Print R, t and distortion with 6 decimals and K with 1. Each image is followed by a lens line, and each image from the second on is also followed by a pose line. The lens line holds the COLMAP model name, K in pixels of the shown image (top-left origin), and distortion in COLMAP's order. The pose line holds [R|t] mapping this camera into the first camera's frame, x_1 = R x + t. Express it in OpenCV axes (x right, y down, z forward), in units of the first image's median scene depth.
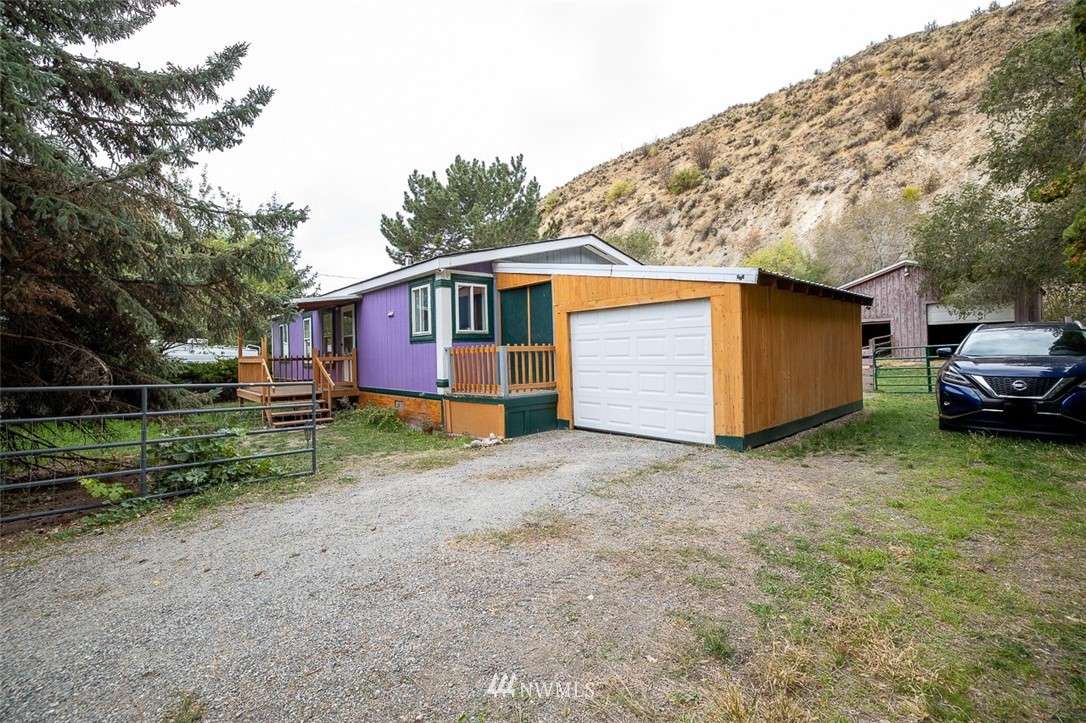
lens RADIAL K [[469.3, 0, 540.2], [0, 469.3, 353.8], [0, 0, 1]] dist [-0.023525, 0.000611]
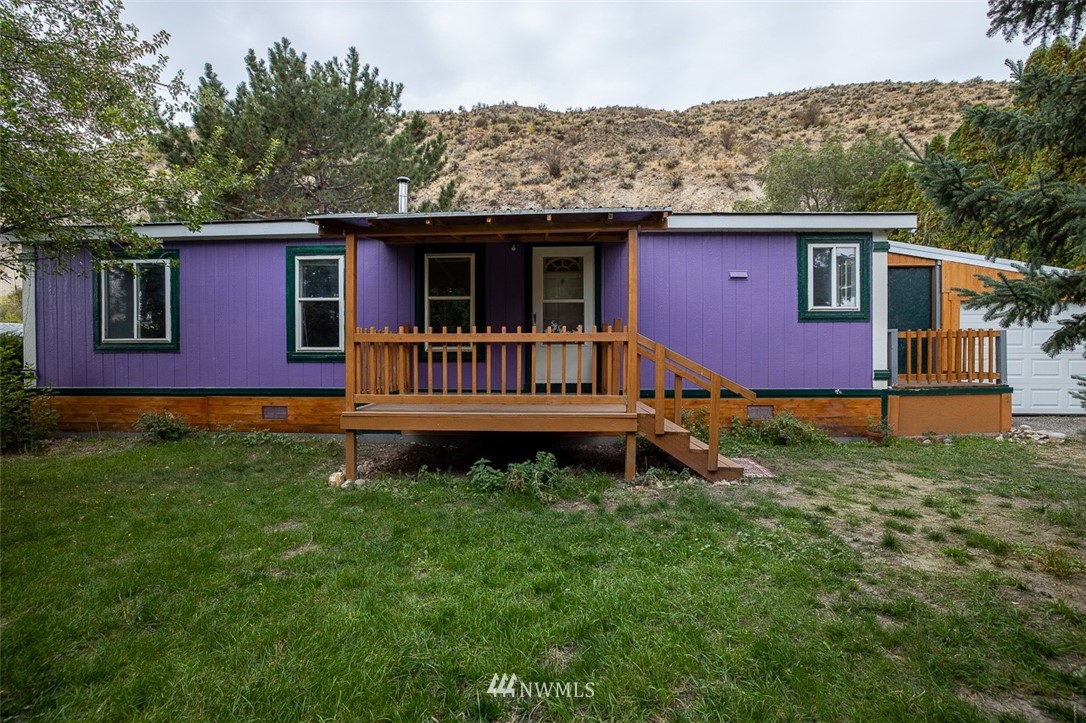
lens RADIAL K [[469.3, 0, 540.2], [0, 469.3, 353.8], [0, 0, 1]] dist [-0.023525, 0.000611]
pose [[0.696517, 0.015388, 0.717375, -0.709626], [-0.012266, 0.999879, -0.009538, 0.025780], [-0.717435, -0.002156, 0.696622, 0.533712]]
